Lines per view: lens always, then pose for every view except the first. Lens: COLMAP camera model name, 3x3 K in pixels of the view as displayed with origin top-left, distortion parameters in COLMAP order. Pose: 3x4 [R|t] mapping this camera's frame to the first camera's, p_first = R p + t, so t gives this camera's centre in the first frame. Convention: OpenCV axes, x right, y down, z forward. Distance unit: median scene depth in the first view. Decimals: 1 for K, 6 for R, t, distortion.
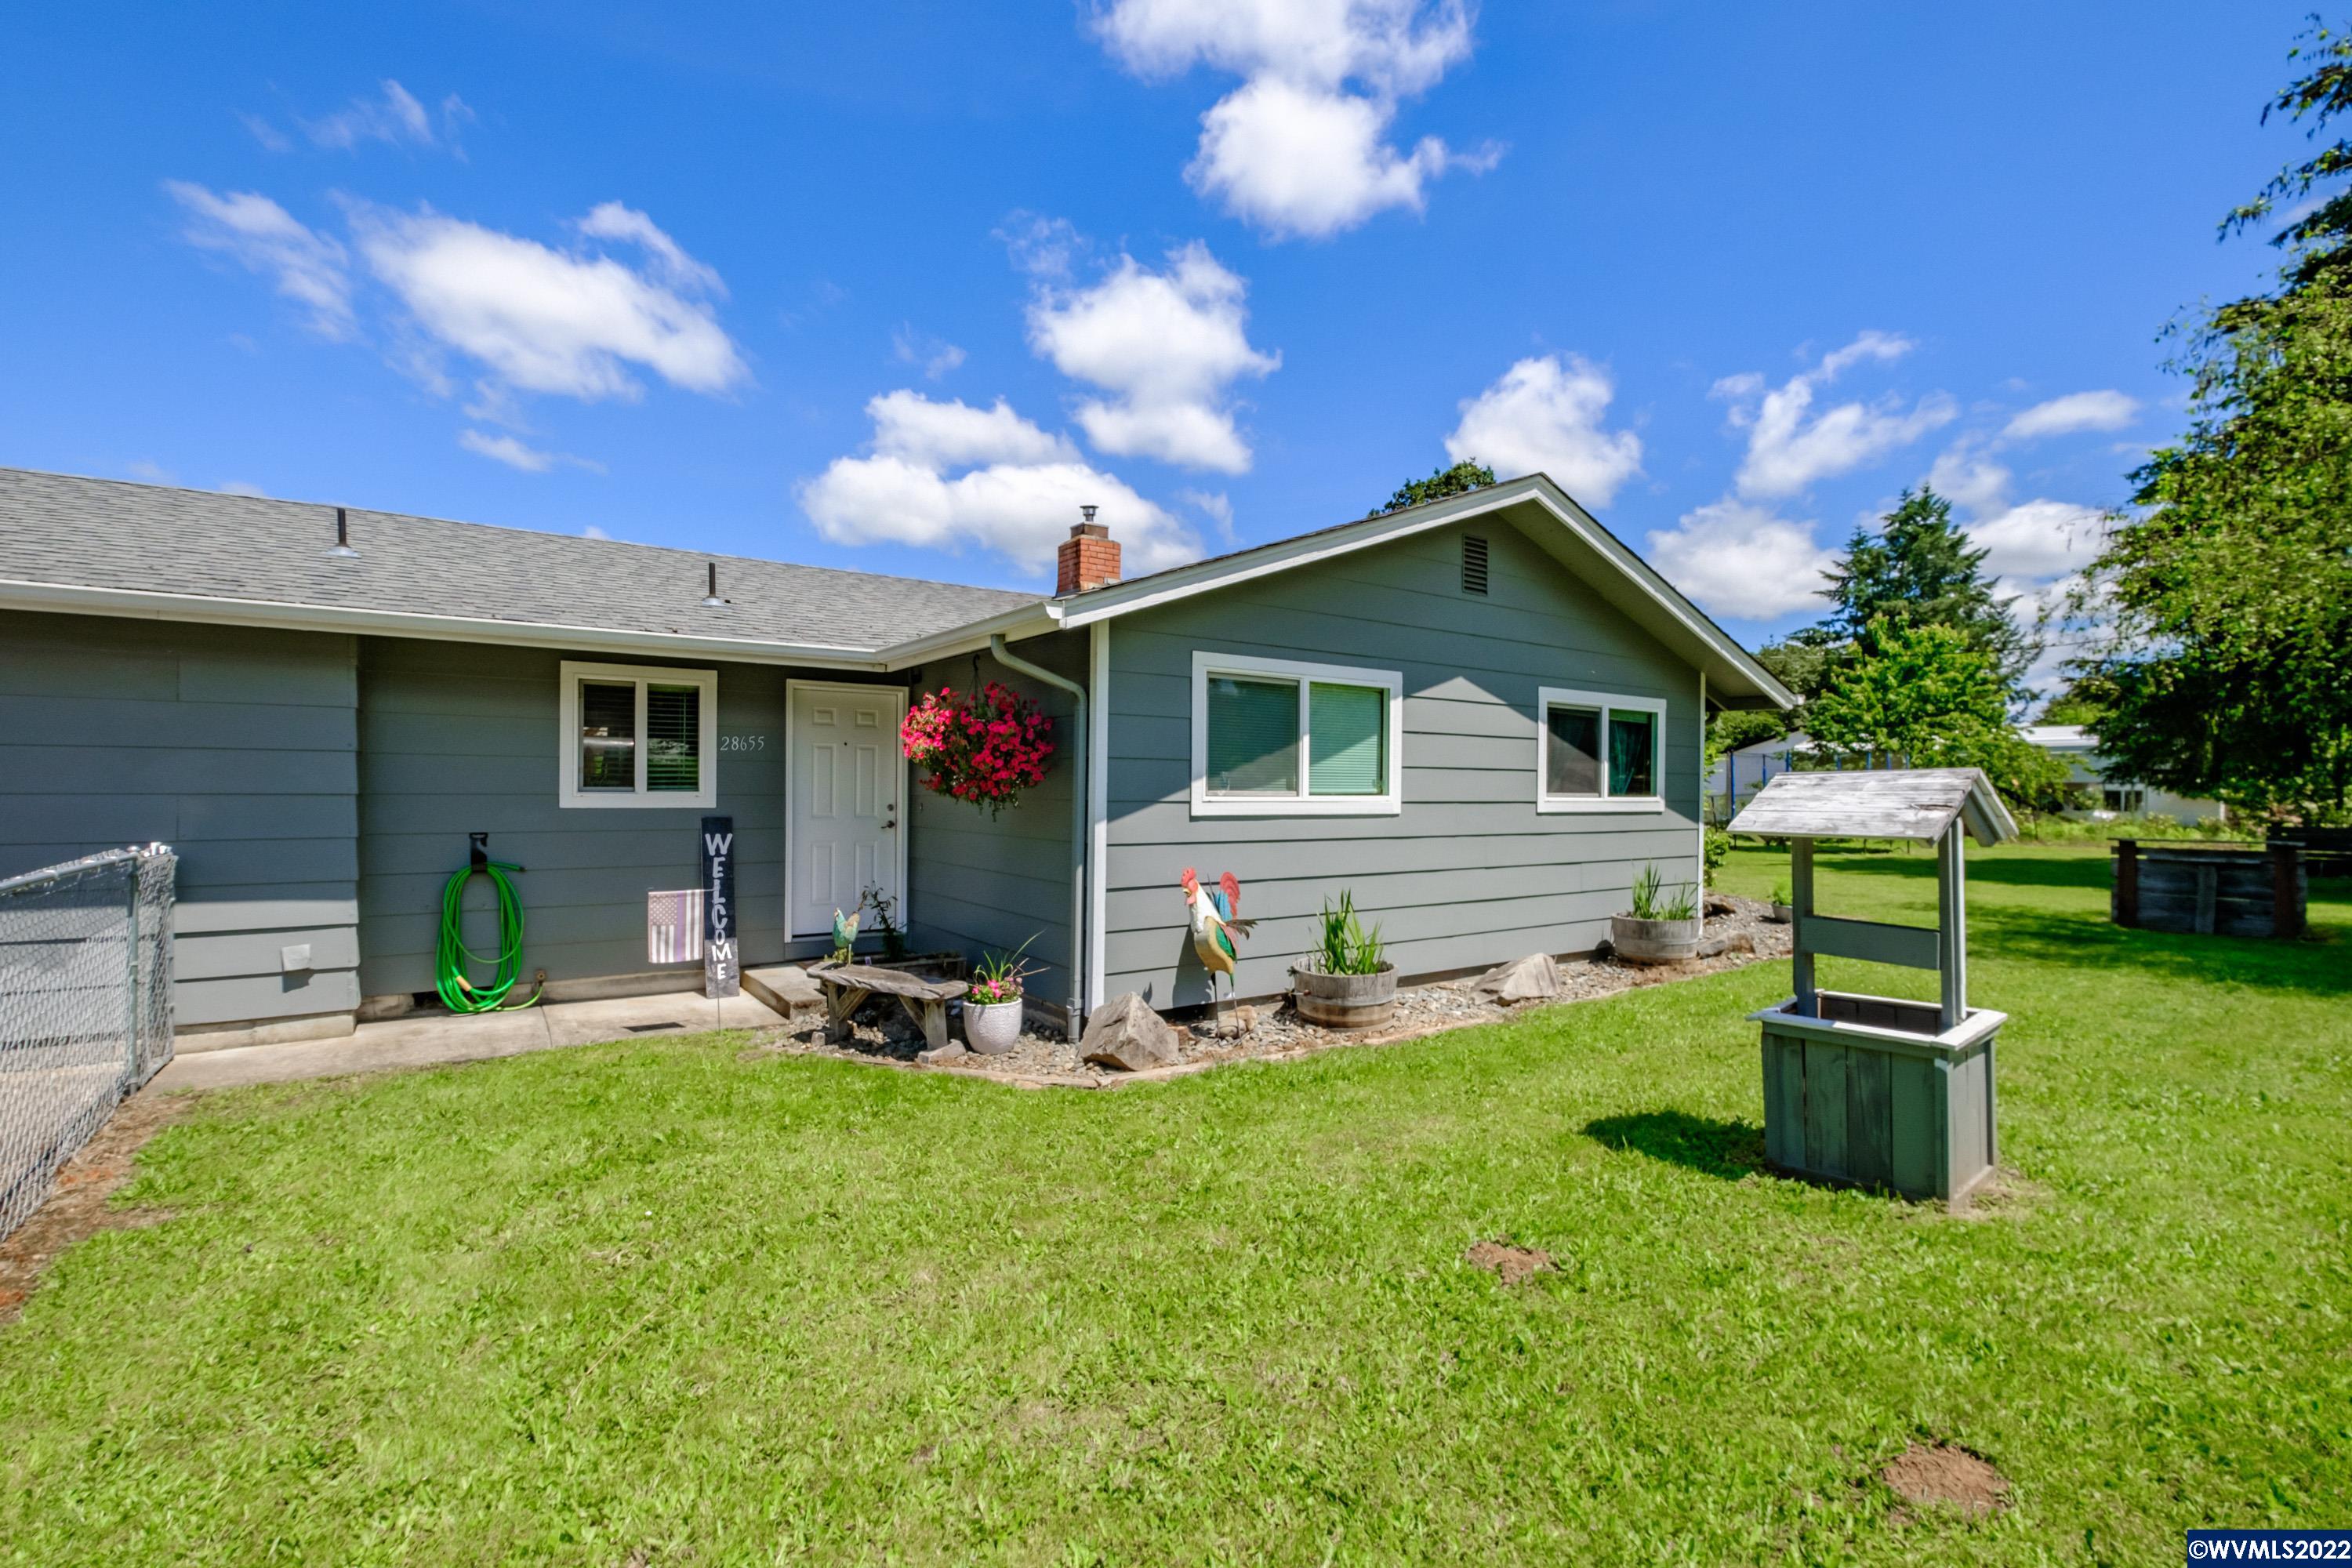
lens RADIAL K [[1038.5, 0, 1121.4], [0, 1038.5, 780.6], [0, 0, 1]] dist [-0.024279, -0.000194]
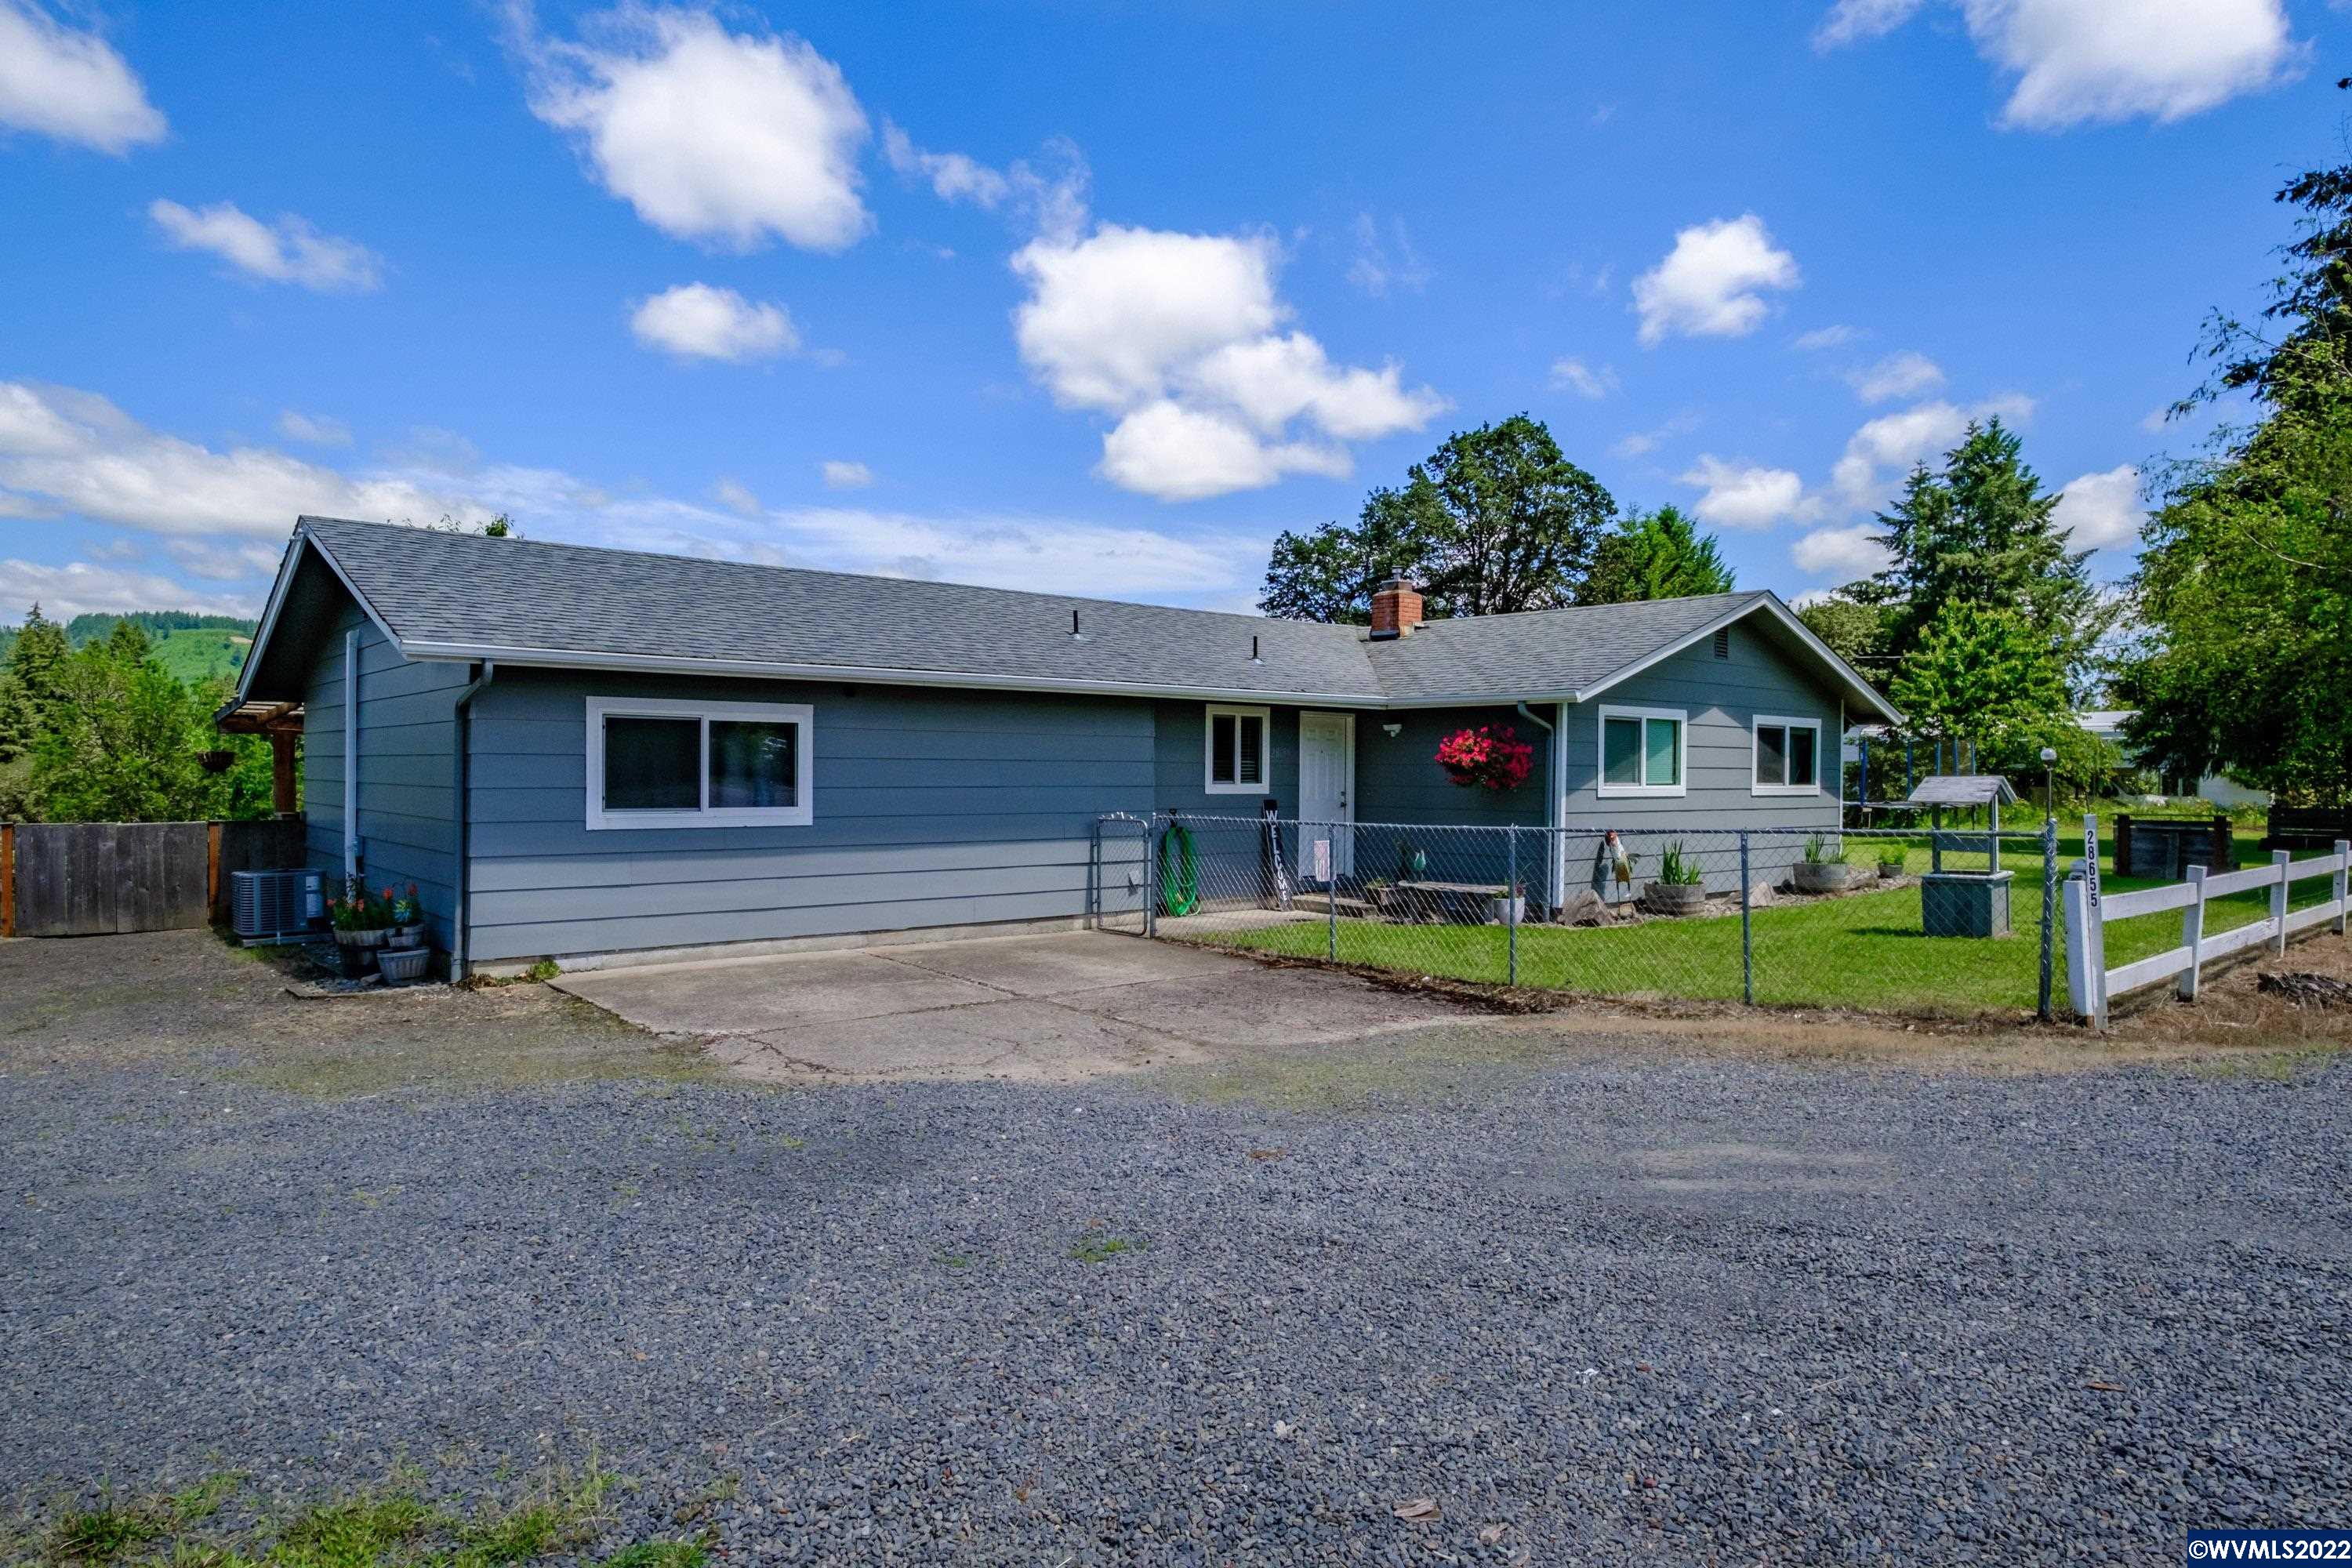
lens RADIAL K [[1290.8, 0, 1176.0], [0, 1290.8, 784.0], [0, 0, 1]] dist [-0.002122, -0.022742]
pose [[0.994854, -0.002654, 0.101284, -0.286747], [0.000932, 0.999854, 0.017044, -0.008739], [-0.101315, -0.016862, 0.994712, -0.368327]]
